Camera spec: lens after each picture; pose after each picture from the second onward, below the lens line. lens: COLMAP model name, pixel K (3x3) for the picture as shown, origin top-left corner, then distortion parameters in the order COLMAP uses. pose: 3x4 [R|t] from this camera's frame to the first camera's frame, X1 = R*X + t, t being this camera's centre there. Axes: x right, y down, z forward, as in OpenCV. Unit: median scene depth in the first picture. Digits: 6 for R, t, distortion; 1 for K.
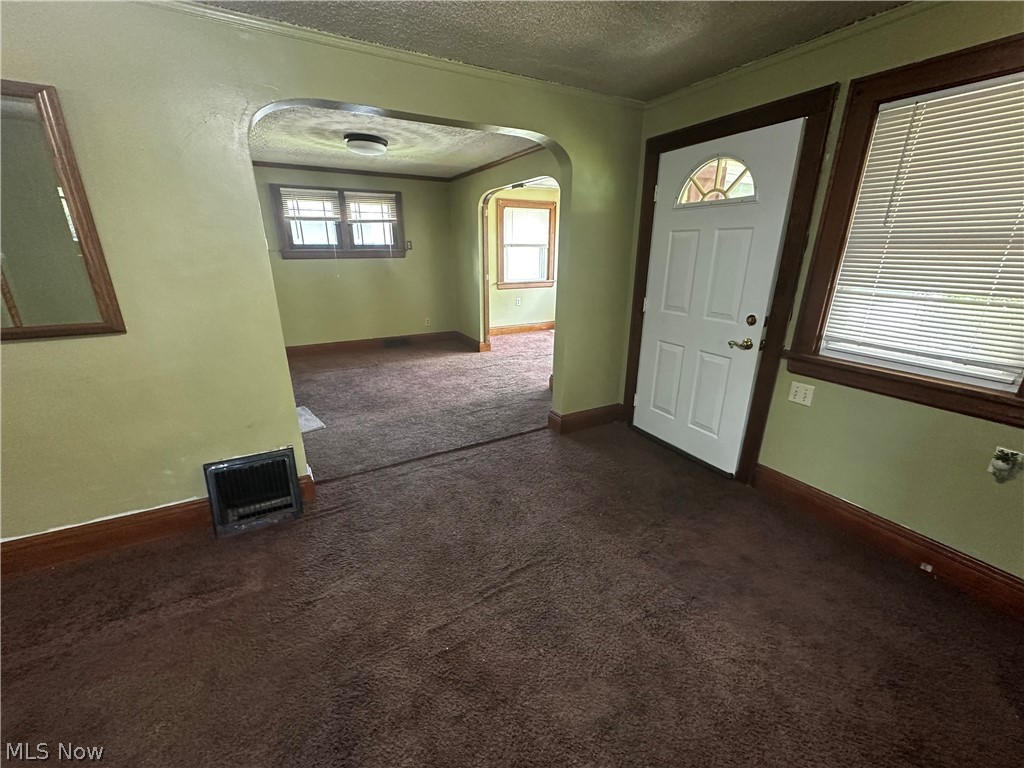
lens RADIAL K [[409.8, 0, 514.1], [0, 409.8, 383.6], [0, 0, 1]] dist [0.003393, 0.000381]
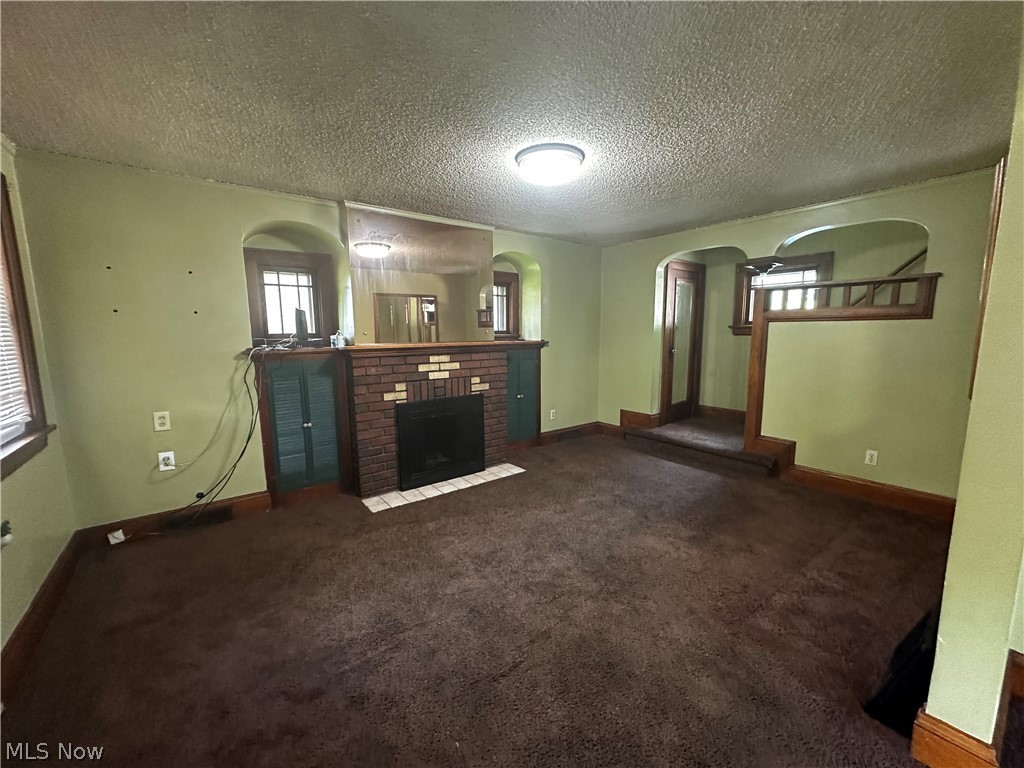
lens RADIAL K [[409.8, 0, 505.0], [0, 409.8, 383.0], [0, 0, 1]] dist [0.003393, 0.000381]
pose [[-0.991696, 0.014650, -0.127765, 0.076589], [-0.043211, 0.897768, 0.438344, -0.273881], [0.121125, 0.440225, -0.889680, 0.842443]]
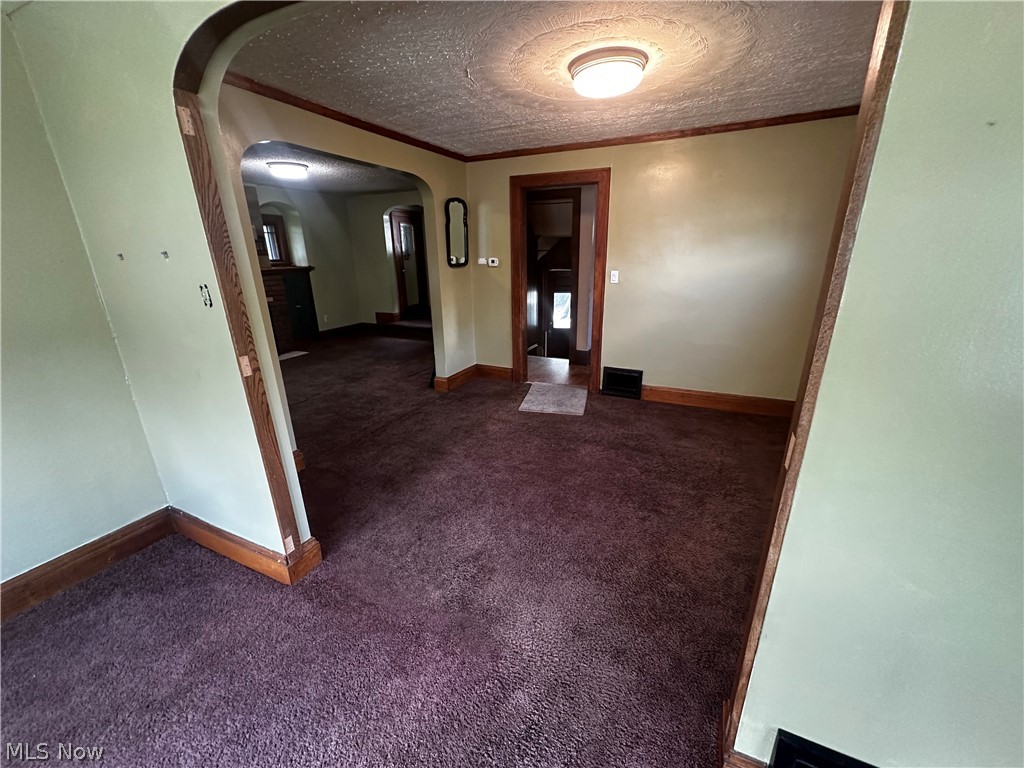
lens RADIAL K [[409.8, 0, 509.0], [0, 409.8, 383.0], [0, 0, 1]] dist [0.003393, 0.000381]
pose [[-0.815072, 0.182555, -0.549847, 0.182474], [-0.182173, 0.820165, 0.542349, -0.596946], [0.549974, 0.542221, -0.635237, 1.679551]]
